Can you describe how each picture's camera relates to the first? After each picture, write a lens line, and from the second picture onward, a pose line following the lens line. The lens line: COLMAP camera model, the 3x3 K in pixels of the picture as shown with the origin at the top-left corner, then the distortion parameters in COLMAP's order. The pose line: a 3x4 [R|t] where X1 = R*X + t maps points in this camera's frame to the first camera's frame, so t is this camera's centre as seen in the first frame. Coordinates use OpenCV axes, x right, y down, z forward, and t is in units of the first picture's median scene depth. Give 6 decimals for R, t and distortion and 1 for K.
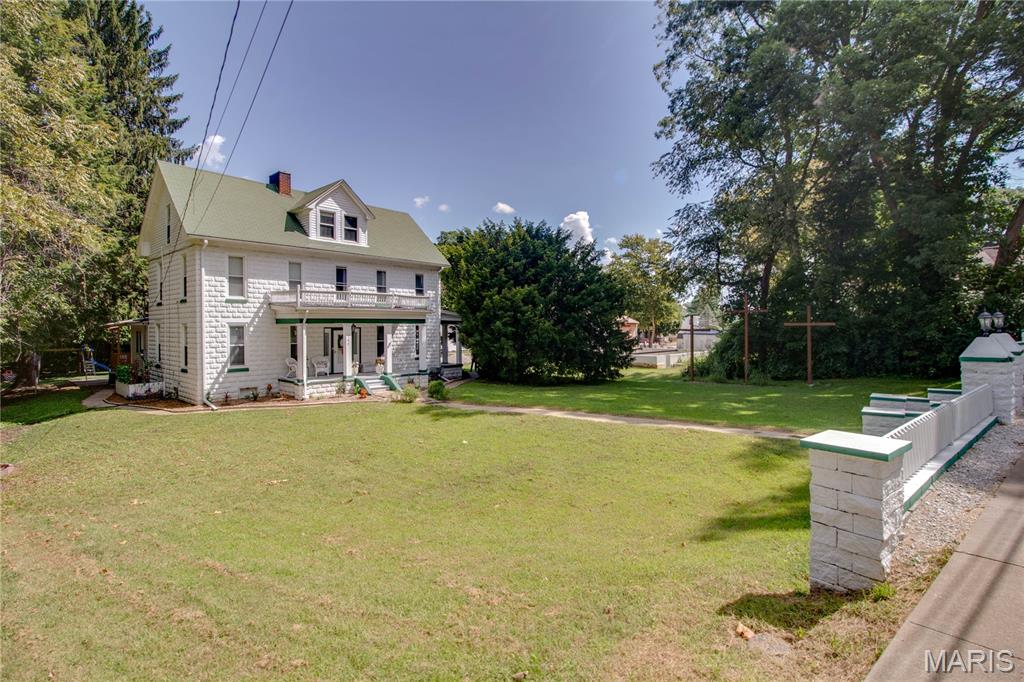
lens RADIAL K [[476.6, 0, 522.2], [0, 476.6, 327.5], [0, 0, 1]] dist [-0.013306, -0.001290]
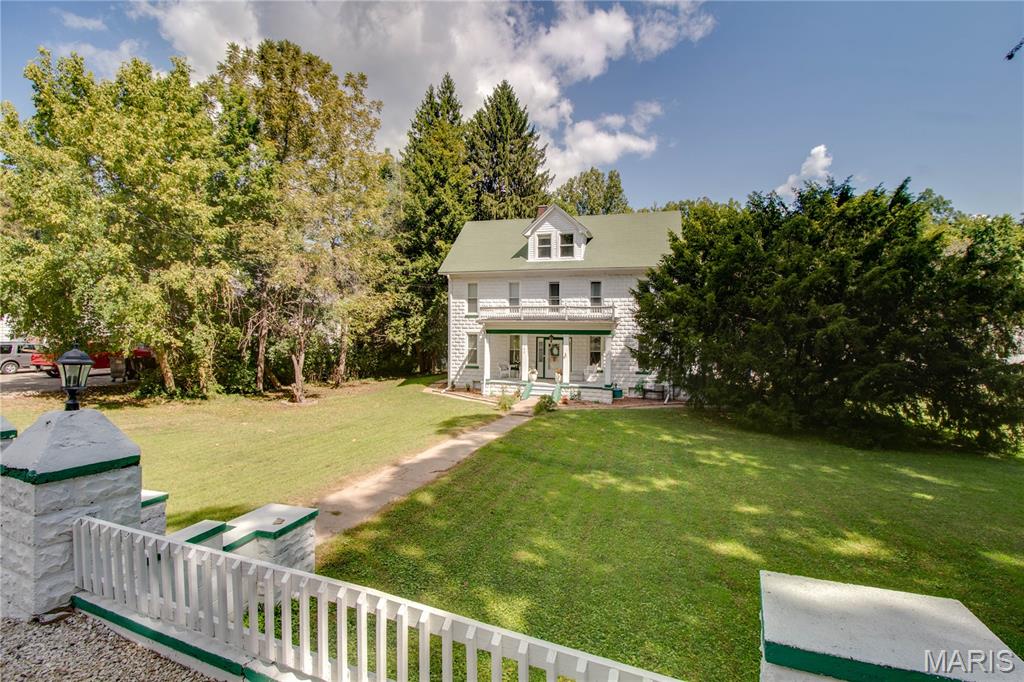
lens RADIAL K [[476.6, 0, 522.2], [0, 476.6, 327.5], [0, 0, 1]] dist [-0.013306, -0.001290]
pose [[0.417994, 0.005415, -0.908433, 0.640101], [-0.013603, 0.999907, -0.000299, -0.022910], [0.908348, 0.012483, 0.418029, 0.510162]]
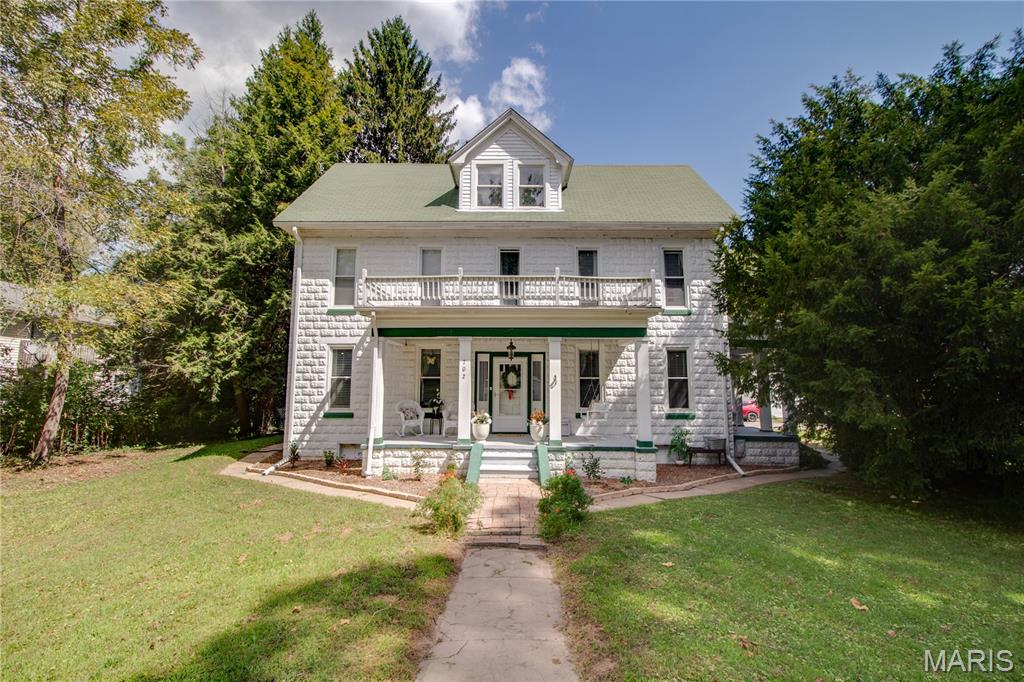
lens RADIAL K [[476.6, 0, 522.2], [0, 476.6, 327.5], [0, 0, 1]] dist [-0.013306, -0.001290]
pose [[0.652368, -0.089125, -0.752644, 0.070356], [-0.006797, 0.992334, -0.123400, 0.044192], [0.757872, 0.085617, 0.646761, 0.689701]]
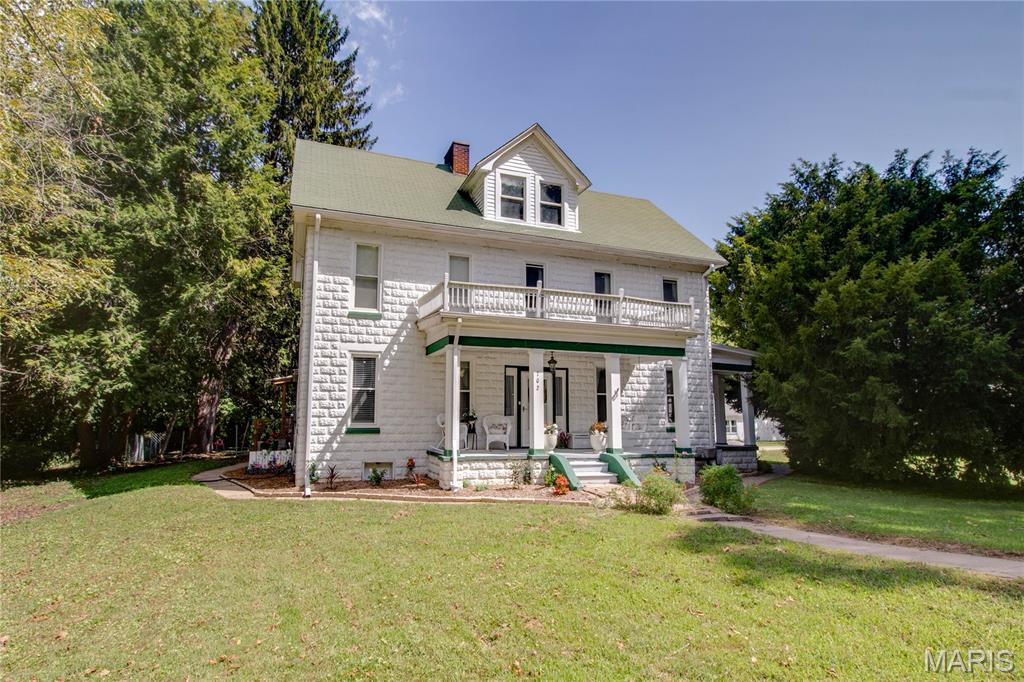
lens RADIAL K [[543.8, 0, 507.1], [0, 543.8, 347.8], [0, 0, 1]] dist [-0.011070, -0.000510]
pose [[0.877310, -0.055546, -0.476700, -0.103290], [-0.008048, 0.991437, -0.130335, 0.067488], [0.479858, 0.118180, 0.869350, 0.443382]]
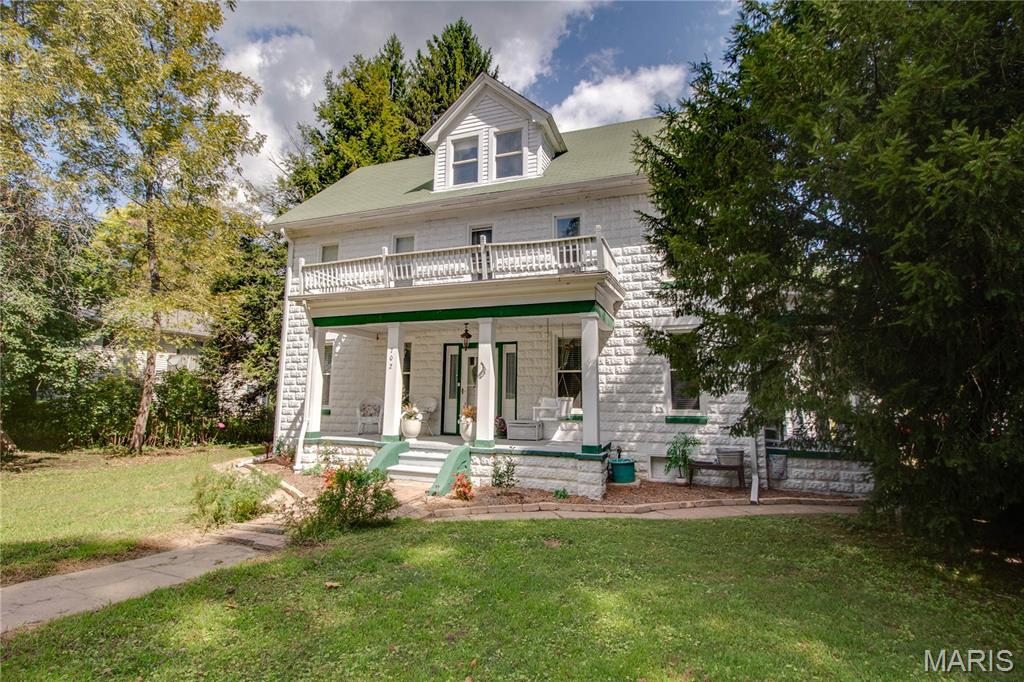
lens RADIAL K [[502.9, 0, 504.4], [0, 502.9, 326.4], [0, 0, 1]] dist [-0.010900, -0.000274]
pose [[0.349892, -0.136569, -0.926782, 0.133964], [-0.015715, 0.988322, -0.151570, 0.067352], [0.936658, 0.067597, 0.343660, 0.908665]]
